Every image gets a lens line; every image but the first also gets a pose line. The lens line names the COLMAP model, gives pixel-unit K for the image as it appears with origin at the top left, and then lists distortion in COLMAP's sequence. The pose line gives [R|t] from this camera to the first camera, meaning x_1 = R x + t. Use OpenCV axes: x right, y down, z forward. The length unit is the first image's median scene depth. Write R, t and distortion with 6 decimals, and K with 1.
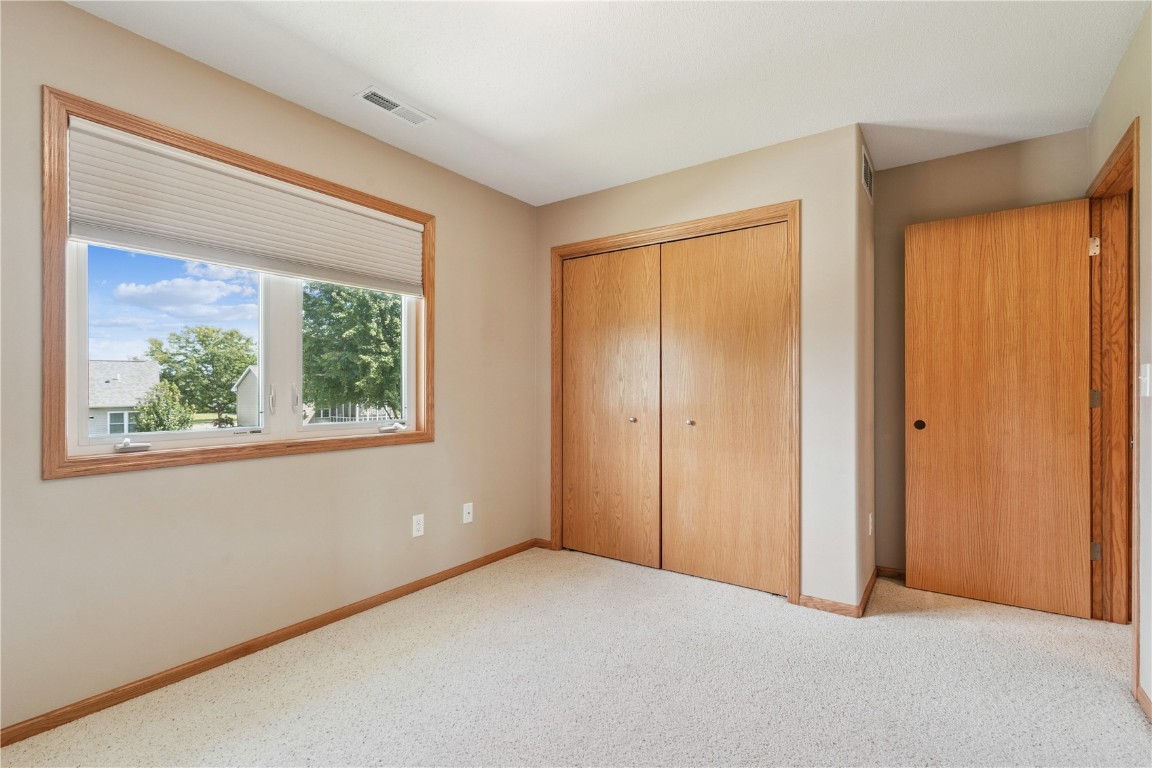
lens RADIAL K [[524.7, 0, 576.0], [0, 524.7, 384.0], [0, 0, 1]] dist [-0.000596, 0.000504]
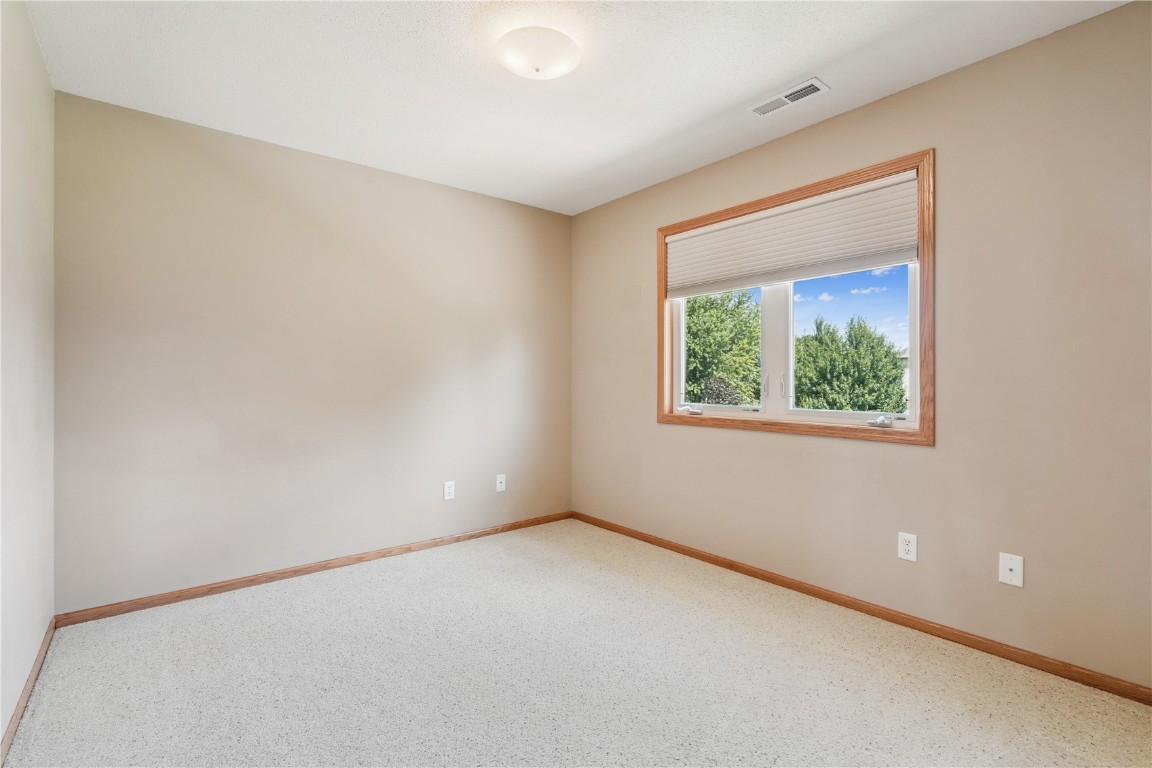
lens RADIAL K [[431.9, 0, 576.6], [0, 431.9, 376.4], [0, 0, 1]] dist [0.000474, 0.000152]
pose [[-0.161793, -0.004994, -0.986812, 0.441265], [0.013690, 0.999880, -0.007304, 0.006049], [0.986730, -0.014691, -0.161705, 0.613165]]
